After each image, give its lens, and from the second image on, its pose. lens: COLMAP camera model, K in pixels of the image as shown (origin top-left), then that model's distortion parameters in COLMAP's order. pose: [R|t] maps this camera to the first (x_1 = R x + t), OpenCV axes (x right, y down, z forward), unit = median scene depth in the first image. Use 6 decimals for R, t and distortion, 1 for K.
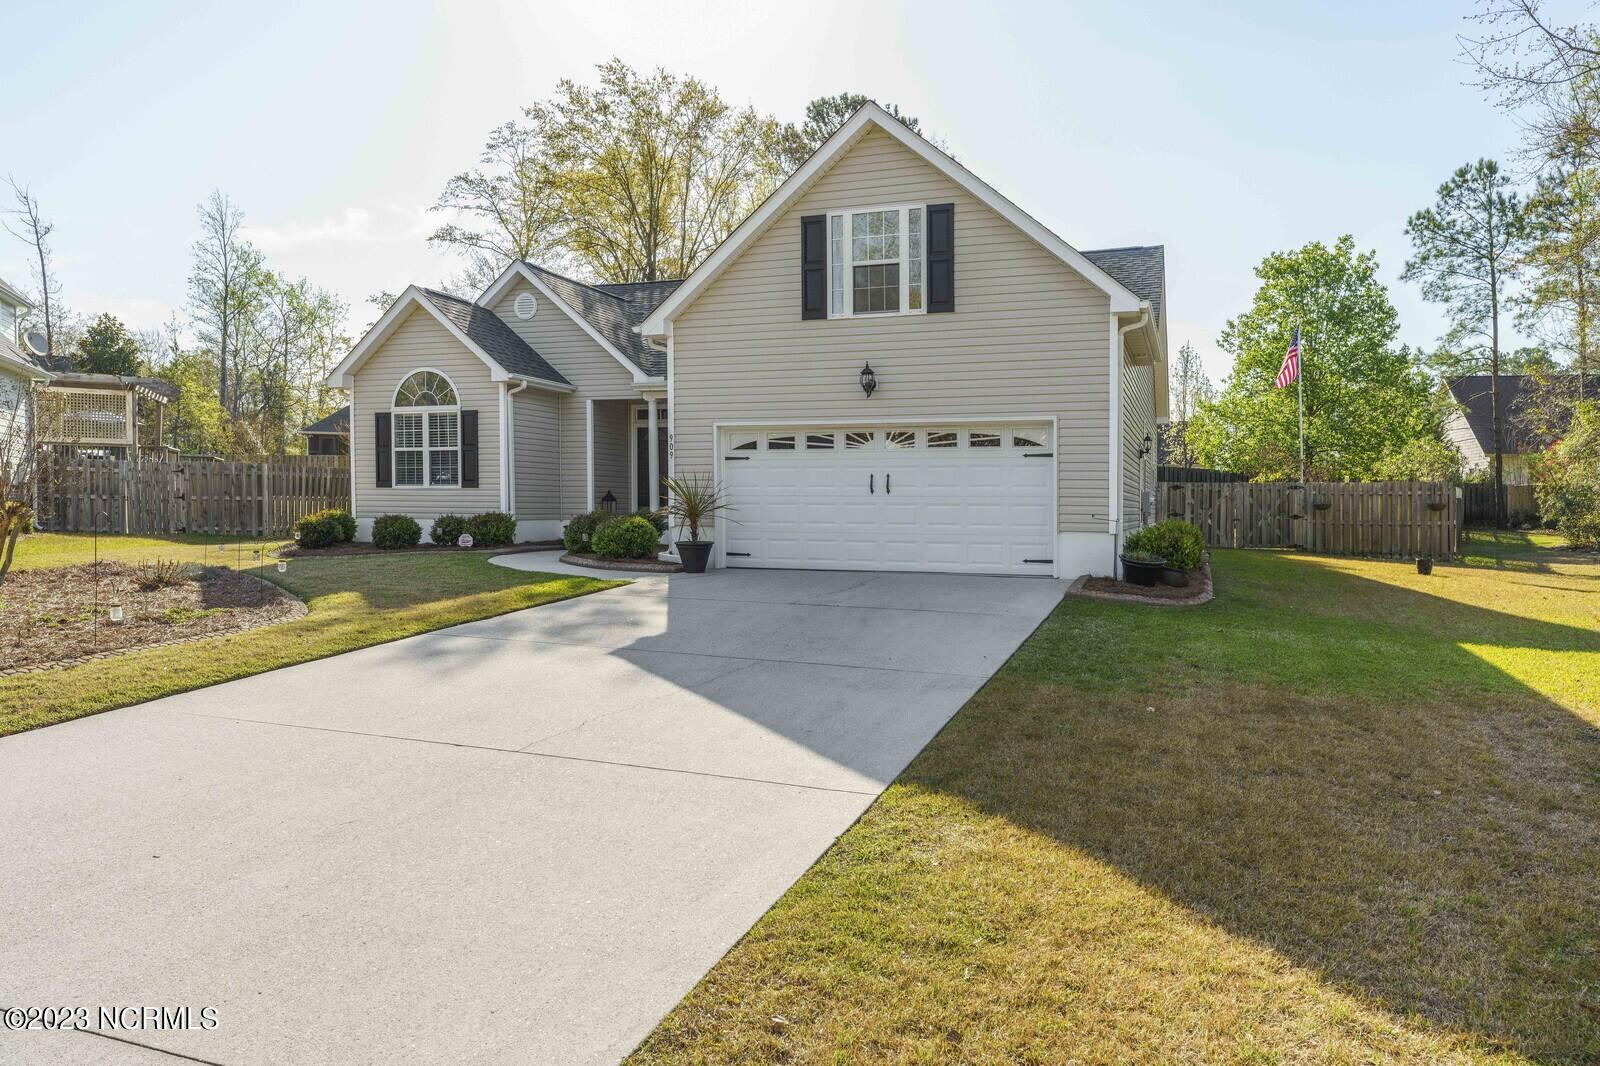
lens RADIAL K [[1039.8, 0, 807.5], [0, 1039.8, 490.4], [0, 0, 1]] dist [0.015321, -0.009386]
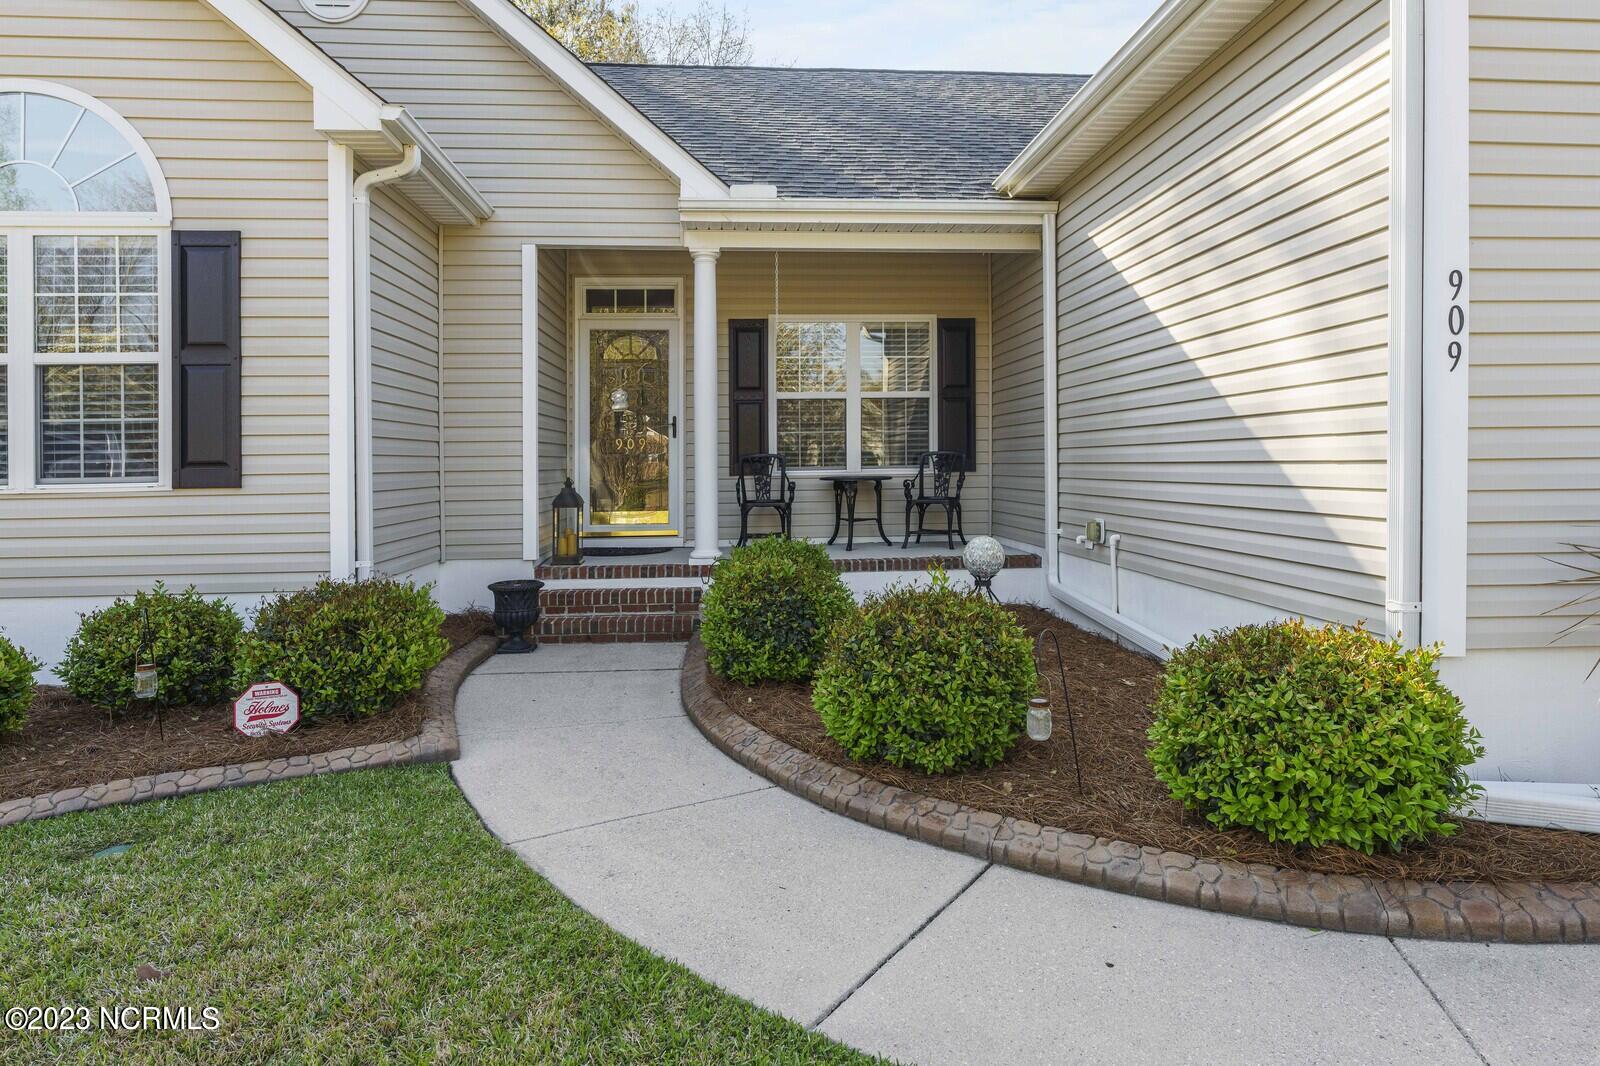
lens RADIAL K [[923.0, 0, 753.7], [0, 923.0, 433.4], [0, 0, 1]] dist [-0.004128, 0.001845]
pose [[0.916526, -0.005311, 0.399939, -0.243674], [0.009605, 0.999916, -0.008733, -0.012469], [-0.399859, 0.011845, 0.916500, 0.589716]]
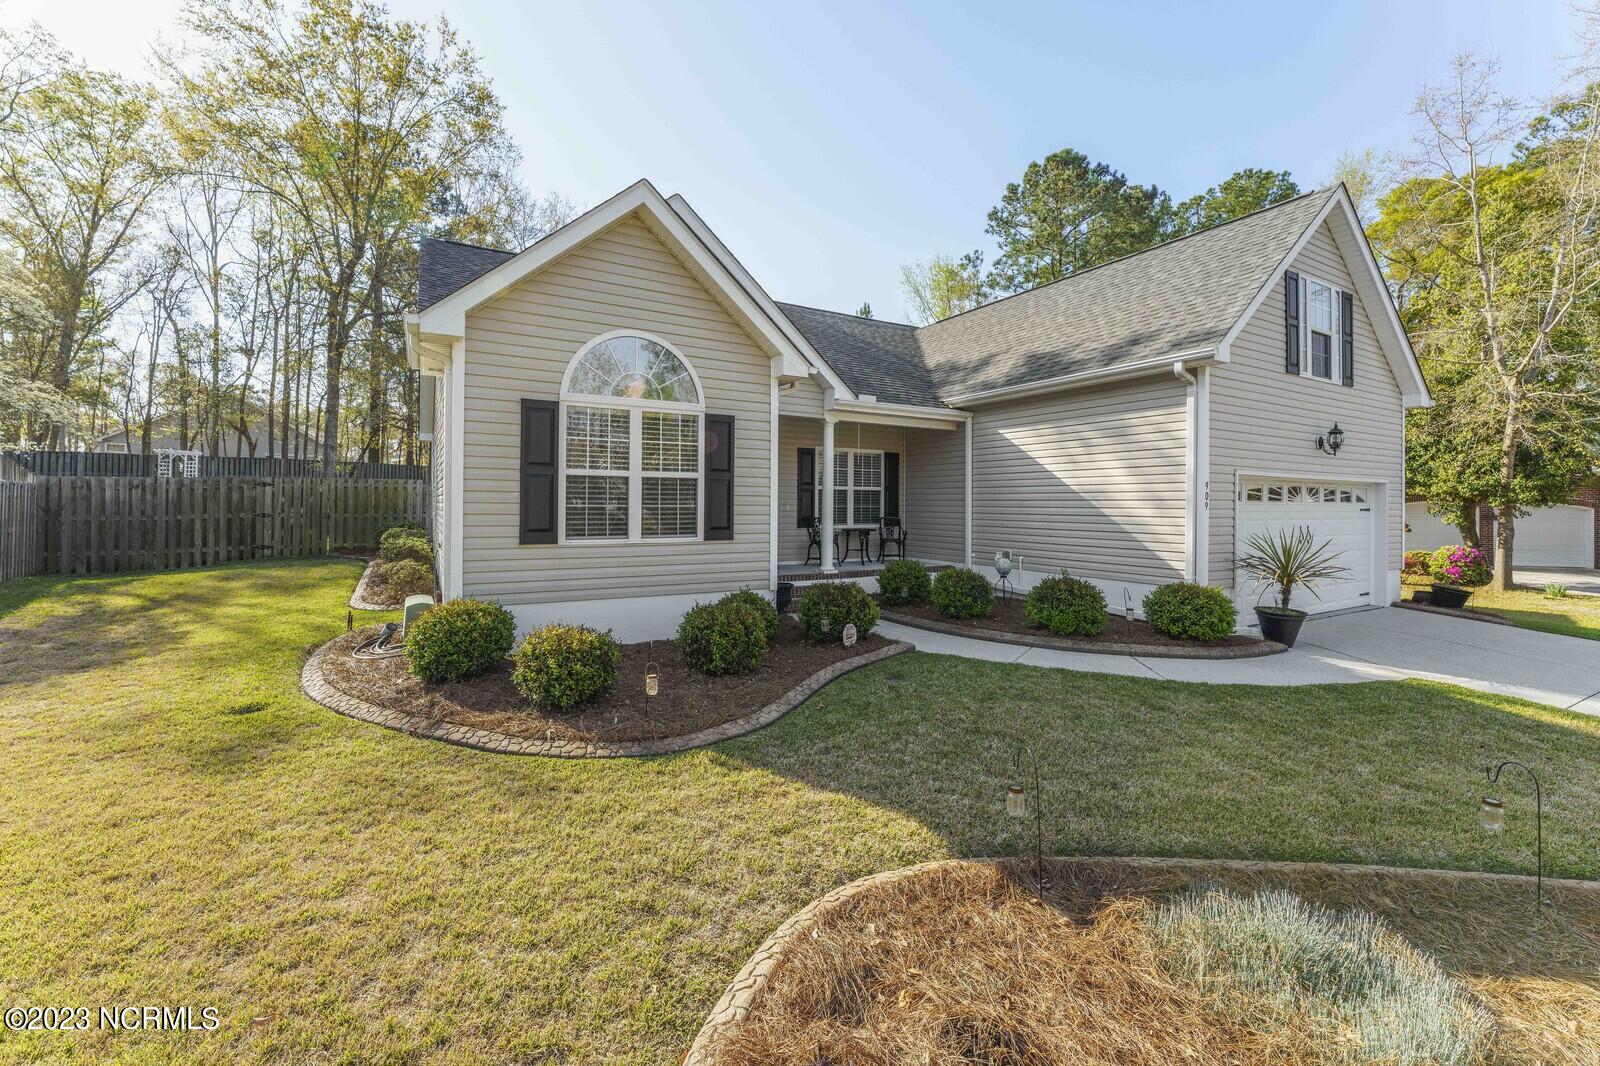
lens RADIAL K [[655.7, 0, 759.2], [0, 655.7, 483.8], [0, 0, 1]] dist [0.000474, 0.001110]
pose [[0.653021, 0.019046, 0.757100, -0.514582], [-0.014109, 0.999816, -0.012982, -0.026622], [-0.757209, -0.002205, 0.653169, 0.620674]]
